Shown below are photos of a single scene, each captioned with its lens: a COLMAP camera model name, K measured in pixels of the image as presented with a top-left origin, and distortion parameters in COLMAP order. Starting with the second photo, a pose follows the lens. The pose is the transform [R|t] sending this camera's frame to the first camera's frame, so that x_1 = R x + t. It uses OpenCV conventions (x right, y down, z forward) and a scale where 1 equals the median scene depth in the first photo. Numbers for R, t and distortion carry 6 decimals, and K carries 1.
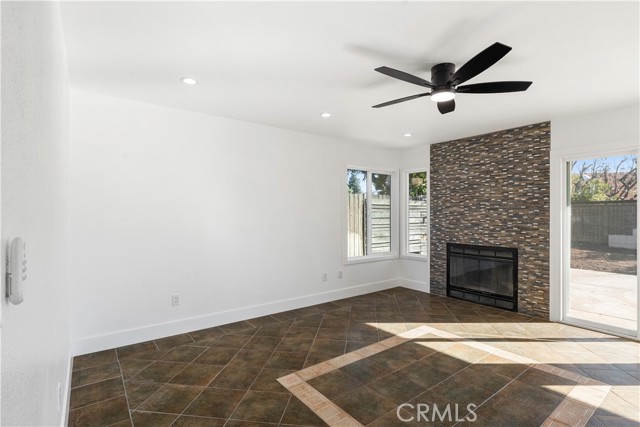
lens RADIAL K [[314.2, 0, 323.7], [0, 314.2, 214.9], [0, 0, 1]] dist [-0.000472, -0.000009]
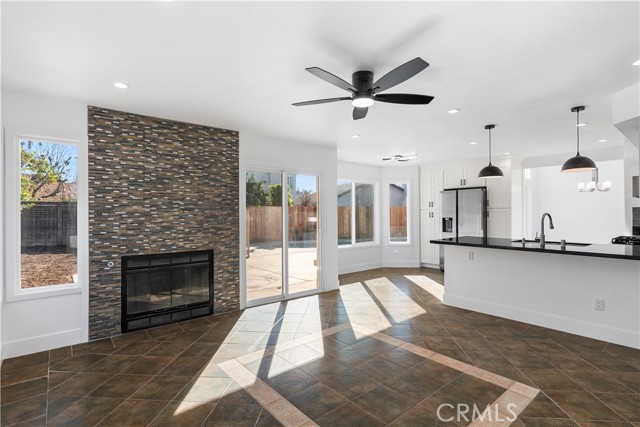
lens RADIAL K [[320.1, 0, 320.0], [0, 320.1, 213.5], [0, 0, 1]] dist [-0.001871, -0.000087]
pose [[-0.042036, 0.000707, 0.999116, -0.380394], [0.008429, 0.999964, -0.000353, -0.003152], [-0.999081, 0.008407, -0.042040, 0.666616]]
